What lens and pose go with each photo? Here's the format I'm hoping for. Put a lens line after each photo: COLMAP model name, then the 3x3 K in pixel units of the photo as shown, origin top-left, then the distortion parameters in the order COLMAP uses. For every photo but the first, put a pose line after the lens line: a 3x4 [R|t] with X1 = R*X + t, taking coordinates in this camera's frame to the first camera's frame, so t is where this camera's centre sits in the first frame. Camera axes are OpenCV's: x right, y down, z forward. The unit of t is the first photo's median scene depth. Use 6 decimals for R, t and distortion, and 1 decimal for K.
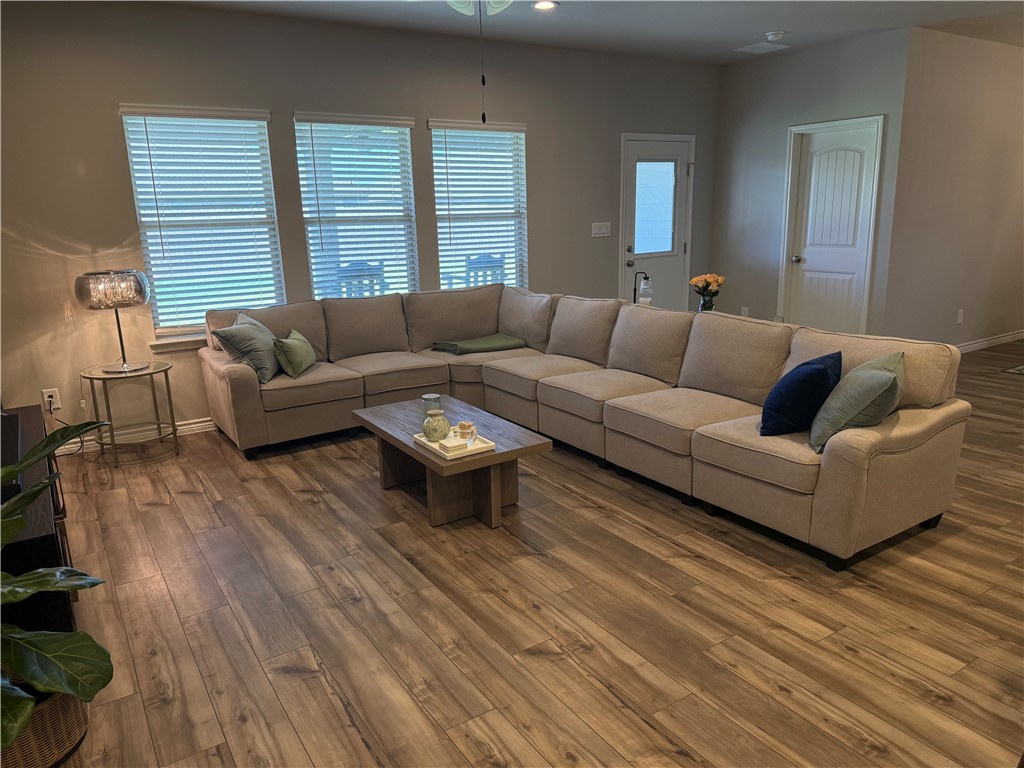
lens RADIAL K [[715.7, 0, 518.2], [0, 715.7, 382.0], [0, 0, 1]] dist [0.042945, -0.050564]
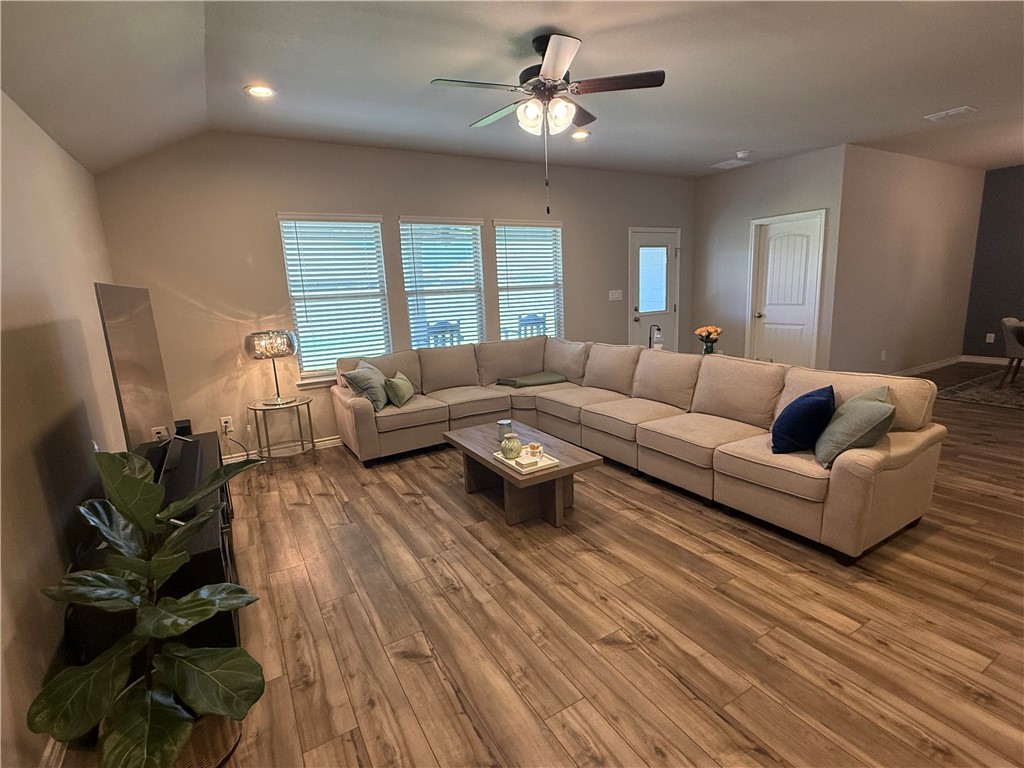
lens RADIAL K [[489.9, 0, 519.4], [0, 489.9, 380.3], [0, 0, 1]] dist [-0.005207, 0.002580]
pose [[0.999054, -0.010806, -0.042117, -0.066949], [0.008914, 0.998954, -0.044855, -0.018662], [0.042558, 0.044437, 0.998105, 0.123790]]
